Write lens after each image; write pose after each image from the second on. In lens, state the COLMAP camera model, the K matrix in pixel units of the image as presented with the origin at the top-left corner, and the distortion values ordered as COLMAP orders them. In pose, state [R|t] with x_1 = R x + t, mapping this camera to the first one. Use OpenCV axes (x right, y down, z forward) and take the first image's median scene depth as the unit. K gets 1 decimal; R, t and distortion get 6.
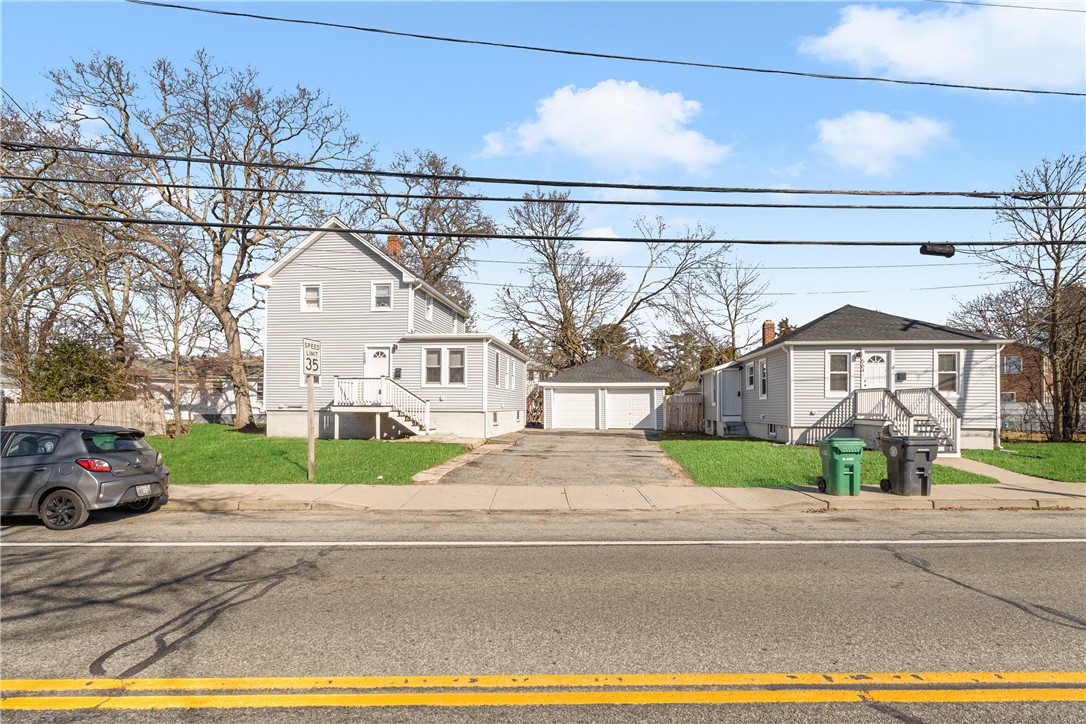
lens RADIAL K [[542.6, 0, 537.0], [0, 542.6, 376.6], [0, 0, 1]] dist [-0.000410, -0.000346]
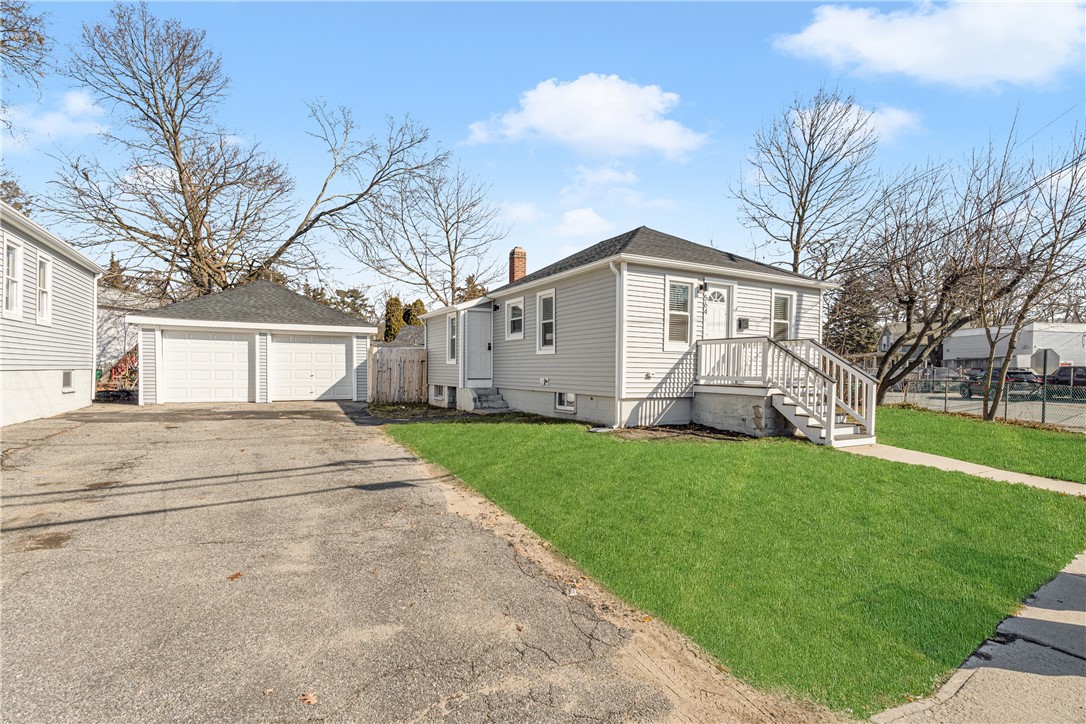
lens RADIAL K [[542.6, 0, 537.0], [0, 542.6, 376.6], [0, 0, 1]] dist [-0.000410, -0.000346]
pose [[0.823722, -0.002122, 0.566989, 0.052281], [-0.038663, 0.997455, 0.059903, 0.035616], [-0.565673, -0.071265, 0.821544, 0.556797]]
